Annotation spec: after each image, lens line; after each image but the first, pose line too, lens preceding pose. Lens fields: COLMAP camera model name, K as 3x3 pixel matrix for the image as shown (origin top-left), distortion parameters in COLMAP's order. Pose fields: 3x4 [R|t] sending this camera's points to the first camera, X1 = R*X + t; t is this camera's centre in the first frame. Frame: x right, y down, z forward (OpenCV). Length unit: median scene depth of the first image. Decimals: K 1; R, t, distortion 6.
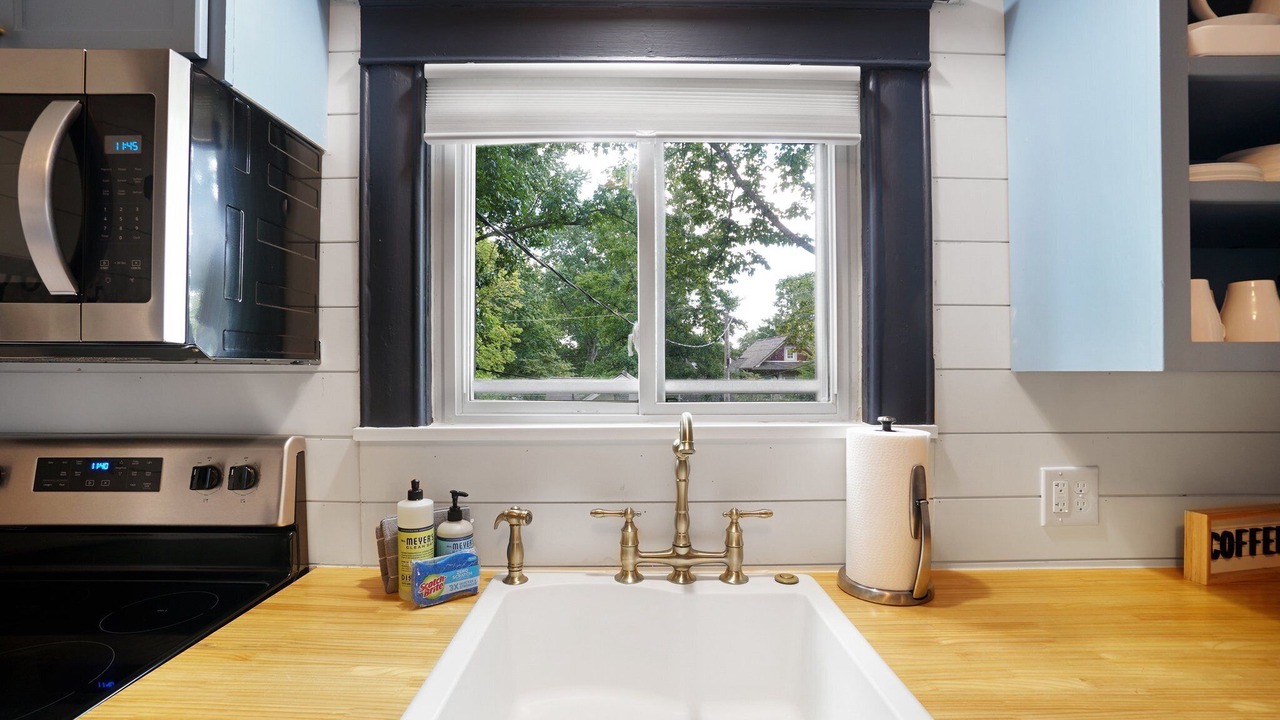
lens RADIAL K [[566.3, 0, 634.1], [0, 566.3, 366.3], [0, 0, 1]] dist [-0.052595, 0.010749]
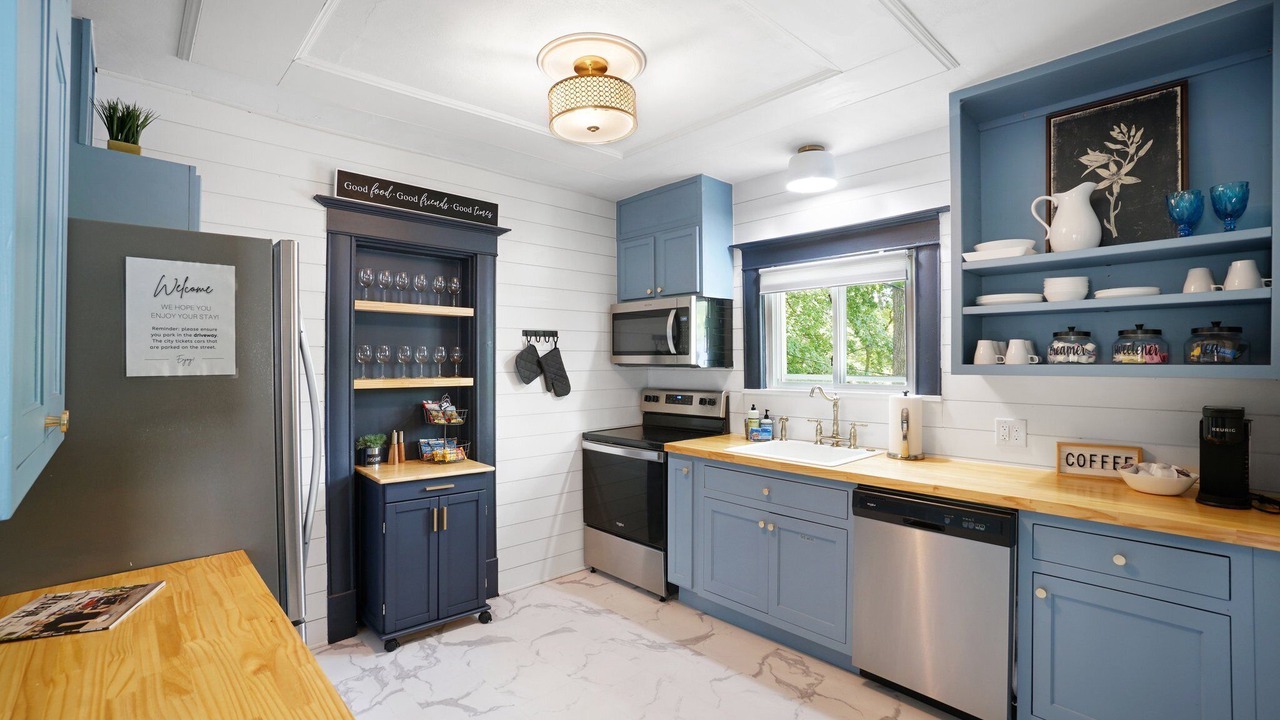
lens RADIAL K [[566.3, 0, 622.9], [0, 566.3, 364.3], [0, 0, 1]] dist [-0.052595, 0.010749]
pose [[0.657661, 0.003065, -0.753308, 1.497440], [0.005649, 0.999944, 0.009001, -0.060328], [0.753293, -0.010175, 0.657606, -1.637634]]
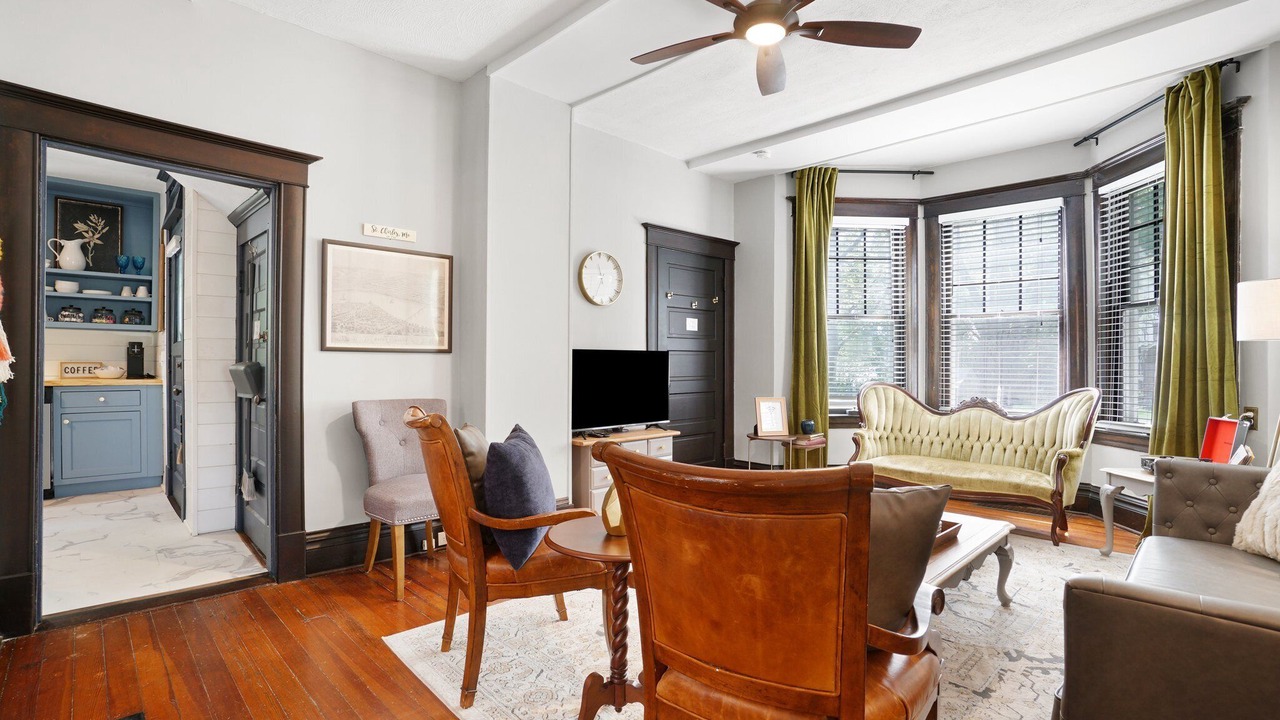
lens RADIAL K [[566.3, 0, 628.6], [0, 566.3, 366.8], [0, 0, 1]] dist [-0.052595, 0.010749]
pose [[0.725055, 0.004302, 0.688677, 1.316749], [-0.013309, 0.999881, 0.007766, 0.209100], [-0.688562, -0.014797, 0.725026, -5.006137]]
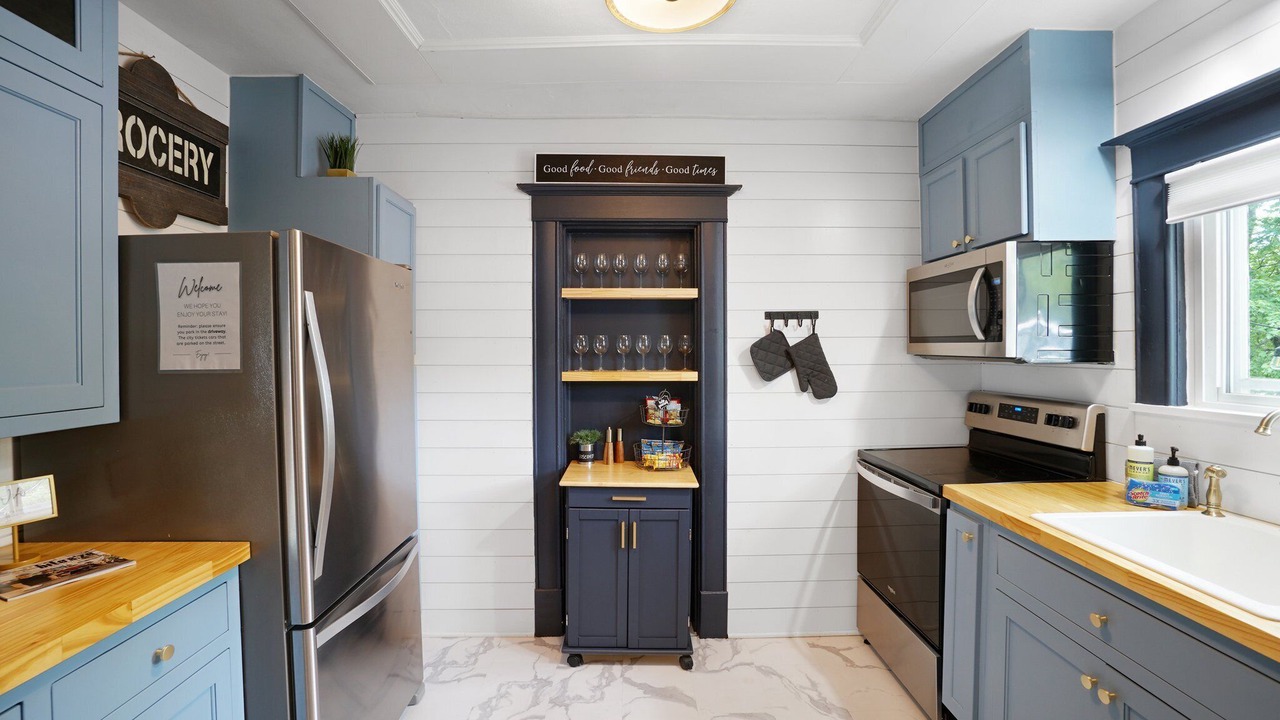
lens RADIAL K [[566.3, 0, 622.6], [0, 566.3, 361.9], [0, 0, 1]] dist [-0.052595, 0.010749]
pose [[-0.015037, 0.021752, -0.999650, 1.221008], [0.009821, 0.999718, 0.021606, -0.067369], [0.999839, -0.009493, -0.015247, -0.530930]]
